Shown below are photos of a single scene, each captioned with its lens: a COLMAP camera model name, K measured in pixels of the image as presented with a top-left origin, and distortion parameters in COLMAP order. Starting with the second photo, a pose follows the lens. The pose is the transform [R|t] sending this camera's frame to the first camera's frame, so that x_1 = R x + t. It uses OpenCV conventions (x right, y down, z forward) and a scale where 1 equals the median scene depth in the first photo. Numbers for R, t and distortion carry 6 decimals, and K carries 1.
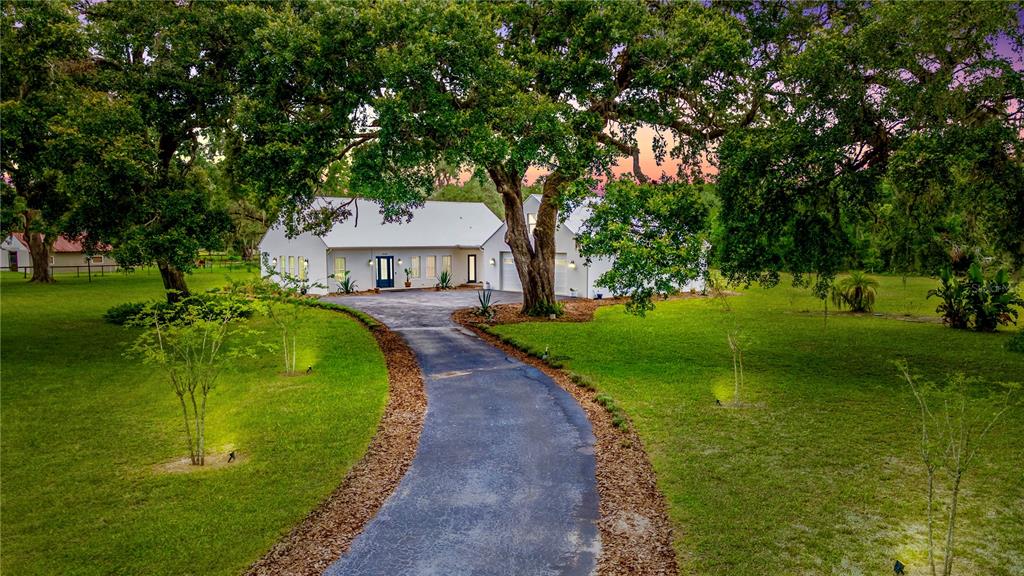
lens RADIAL K [[722.7, 0, 510.4], [0, 722.7, 289.9], [0, 0, 1]] dist [-0.004184, -0.000194]
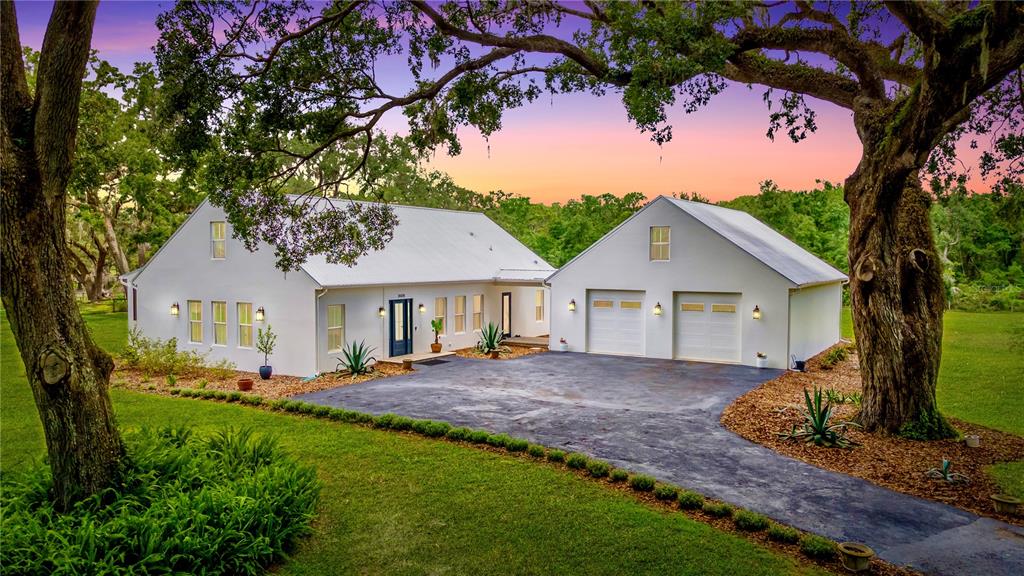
lens RADIAL K [[722.7, 0, 514.2], [0, 722.7, 284.4], [0, 0, 1]] dist [-0.004184, -0.000194]
pose [[0.964731, -0.005895, 0.263172, -0.238105], [0.017098, 0.999041, -0.040297, -0.034173], [-0.262682, 0.043376, 0.963907, 0.433063]]
